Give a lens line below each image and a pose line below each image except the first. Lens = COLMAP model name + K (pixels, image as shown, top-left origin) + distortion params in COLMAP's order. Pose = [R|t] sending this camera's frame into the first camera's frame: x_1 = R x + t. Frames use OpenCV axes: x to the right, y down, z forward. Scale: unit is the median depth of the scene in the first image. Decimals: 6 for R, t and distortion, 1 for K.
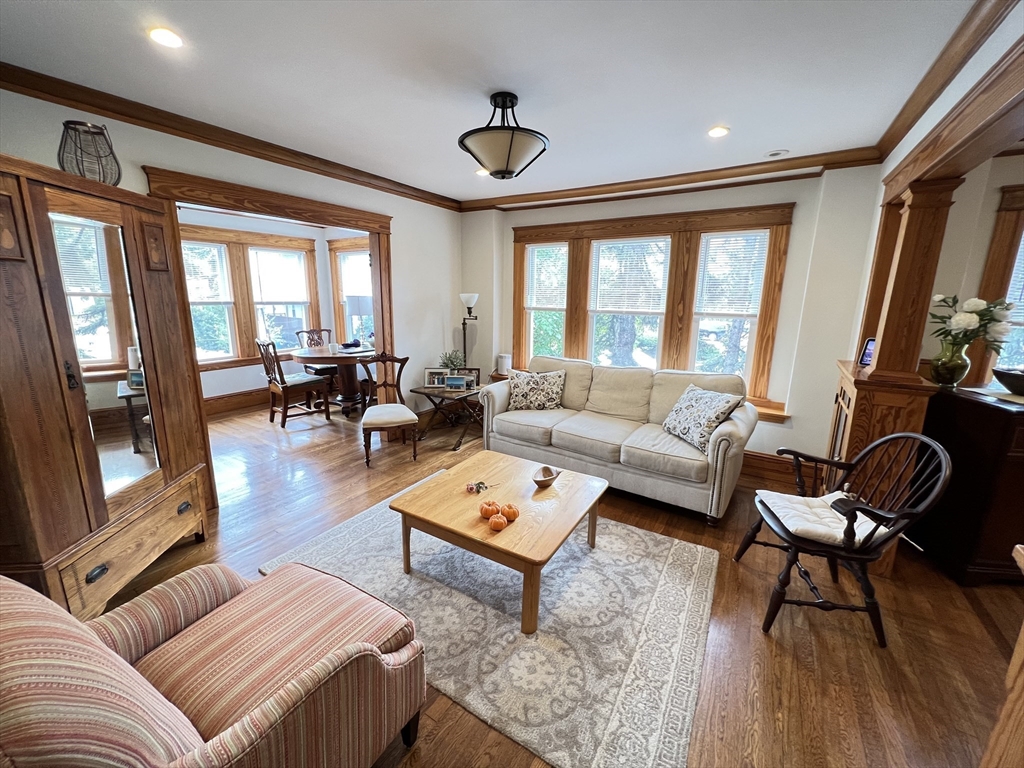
lens RADIAL K [[408.5, 0, 512.8], [0, 408.5, 379.6], [0, 0, 1]] dist [-0.004402, 0.000248]
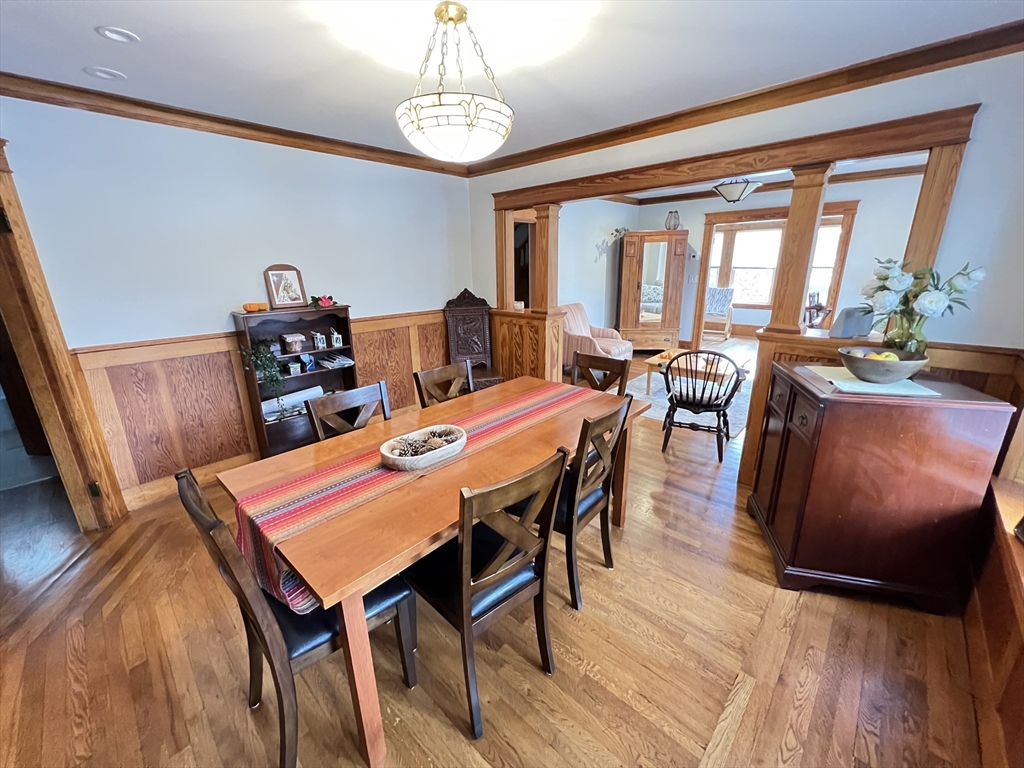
lens RADIAL K [[408.5, 0, 510.3], [0, 408.5, 382.5], [0, 0, 1]] dist [-0.004402, 0.000248]
pose [[-0.210585, 0.268960, -0.939848, 1.435955], [-0.186796, 0.932622, 0.308746, -0.055460], [0.959563, 0.240577, -0.146155, 0.290324]]
